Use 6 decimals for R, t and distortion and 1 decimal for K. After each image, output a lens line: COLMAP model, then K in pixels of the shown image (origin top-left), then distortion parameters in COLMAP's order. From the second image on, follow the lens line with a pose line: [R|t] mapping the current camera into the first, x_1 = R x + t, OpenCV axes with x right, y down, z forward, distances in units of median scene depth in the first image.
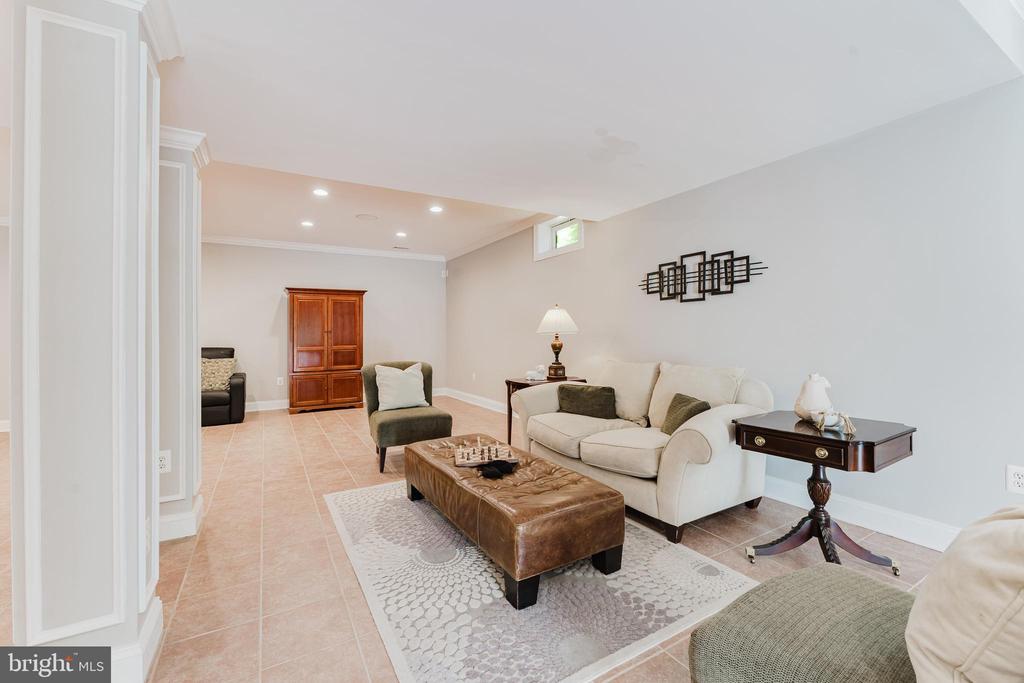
lens RADIAL K [[426.8, 0, 516.0], [0, 426.8, 338.9], [0, 0, 1]] dist [0.002920, 0.000153]
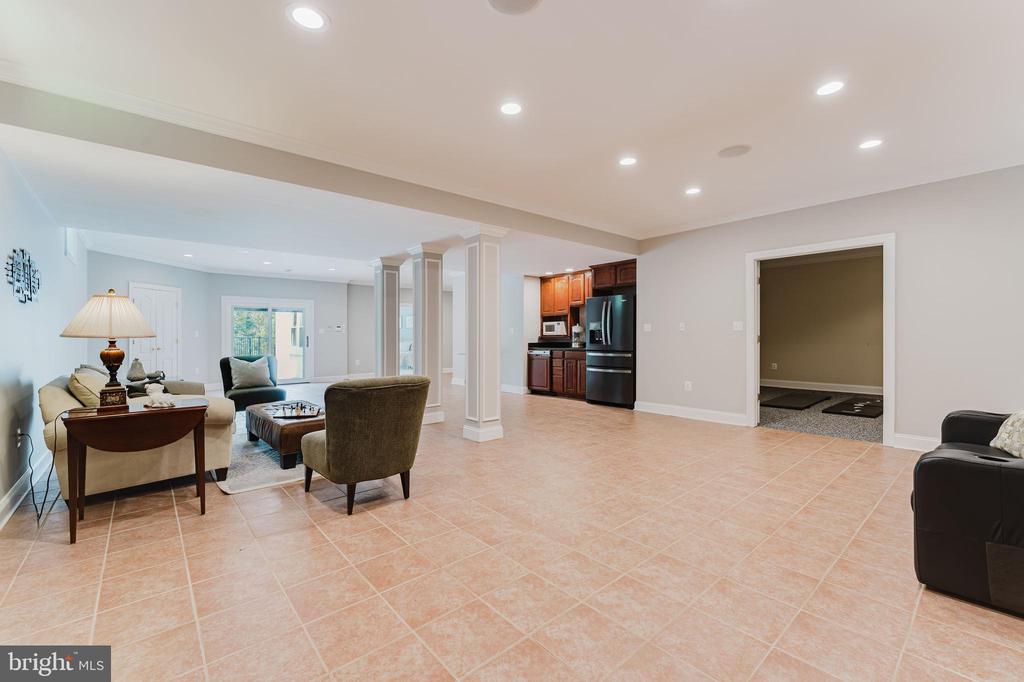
lens RADIAL K [[426.8, 0, 507.3], [0, 426.8, 337.7], [0, 0, 1]] dist [0.002920, 0.000153]
pose [[-0.984175, 0.018071, -0.176277, -0.432377], [0.014877, 0.999701, 0.019424, -0.017270], [0.176575, 0.016495, -0.984149, 2.047078]]
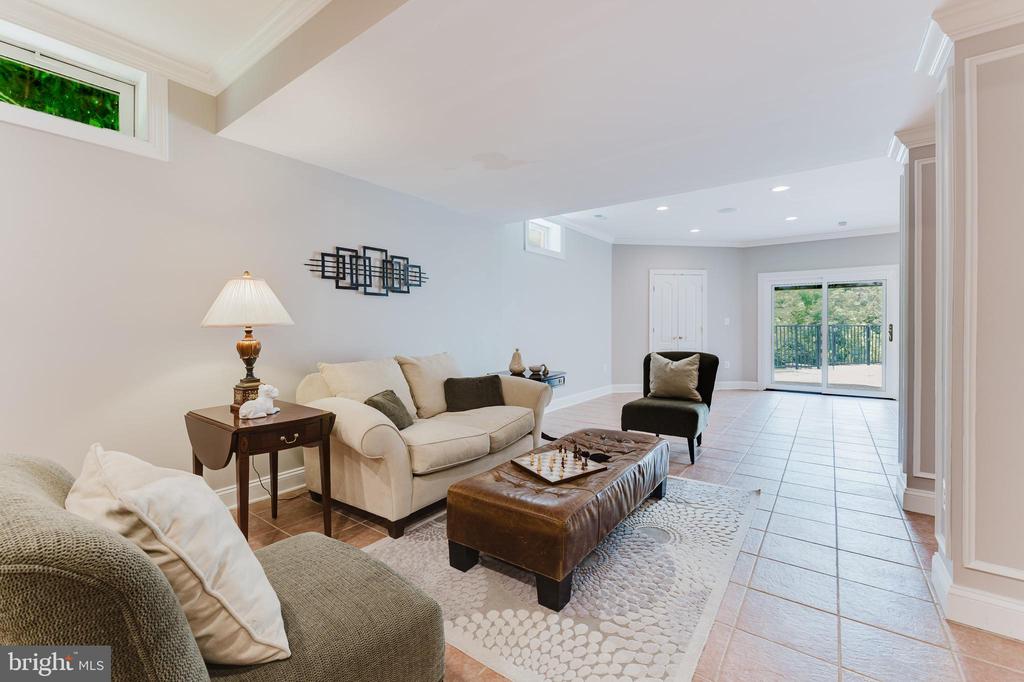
lens RADIAL K [[426.8, 0, 525.1], [0, 426.8, 321.8], [0, 0, 1]] dist [0.002920, 0.000153]
pose [[-0.404665, 0.027558, 0.914050, -0.640272], [0.022798, 0.999539, -0.020043, 0.002345], [-0.914181, 0.012727, -0.405107, 1.073163]]
